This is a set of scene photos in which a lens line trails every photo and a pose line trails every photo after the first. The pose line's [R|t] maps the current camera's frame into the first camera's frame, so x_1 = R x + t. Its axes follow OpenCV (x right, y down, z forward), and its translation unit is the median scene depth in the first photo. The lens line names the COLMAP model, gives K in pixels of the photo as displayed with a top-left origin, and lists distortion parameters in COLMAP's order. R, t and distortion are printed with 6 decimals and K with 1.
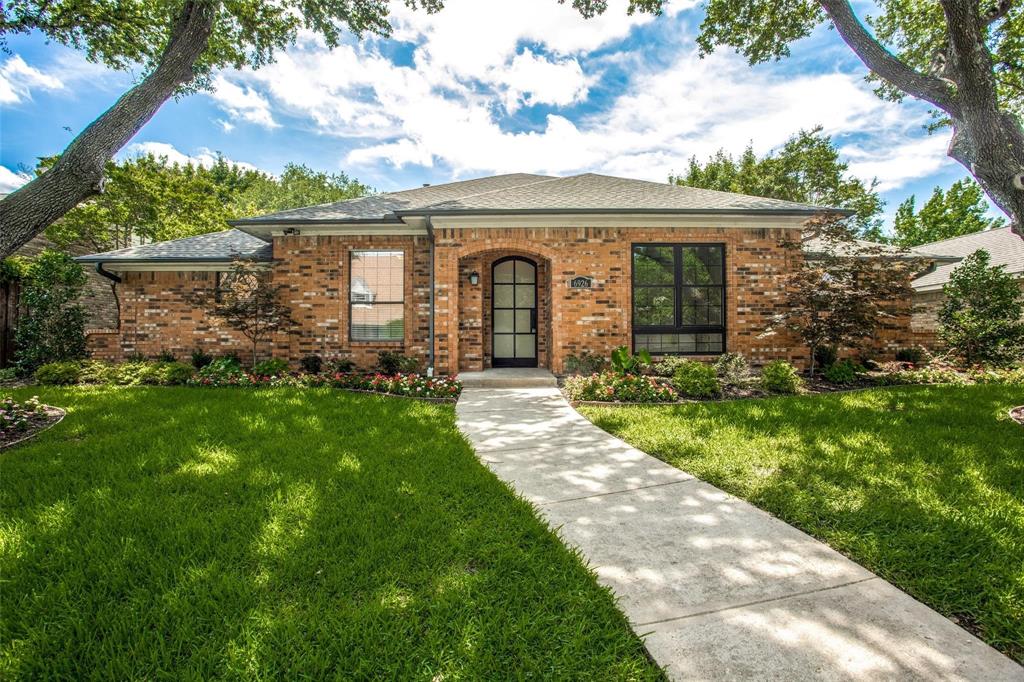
lens RADIAL K [[500.7, 0, 510.5], [0, 500.7, 340.1], [0, 0, 1]] dist [-0.062230, 0.035337]
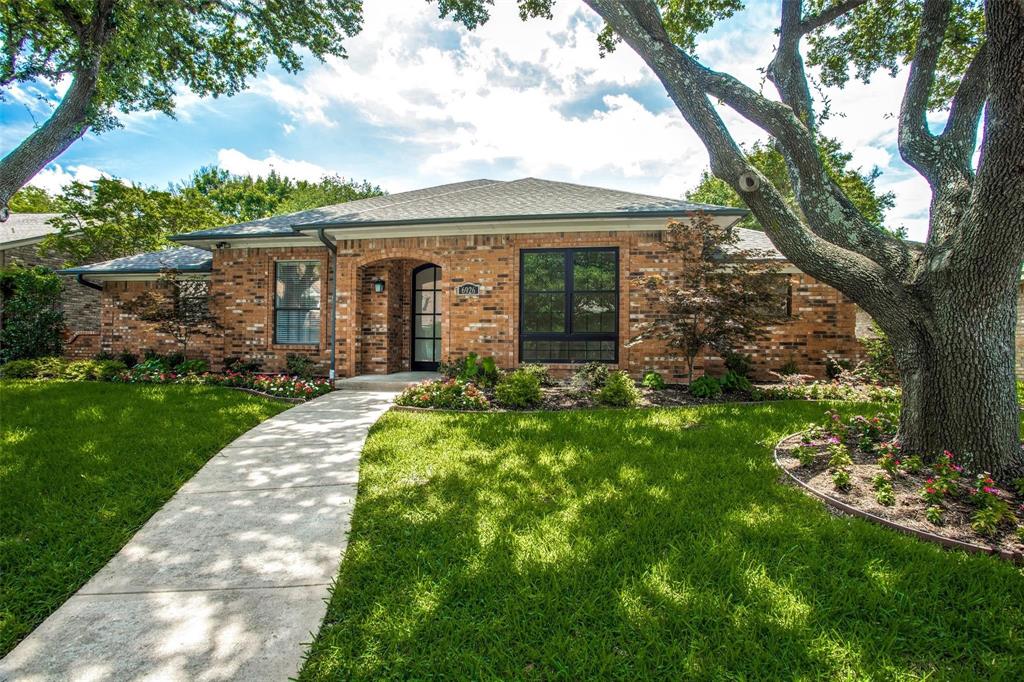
lens RADIAL K [[509.9, 0, 515.2], [0, 509.9, 337.6], [0, 0, 1]] dist [-0.066943, 0.046060]
pose [[0.986743, 0.010235, -0.161969, 0.399439], [-0.011246, 0.999923, -0.005329, -0.012846], [0.161902, 0.007080, 0.986781, -0.004957]]
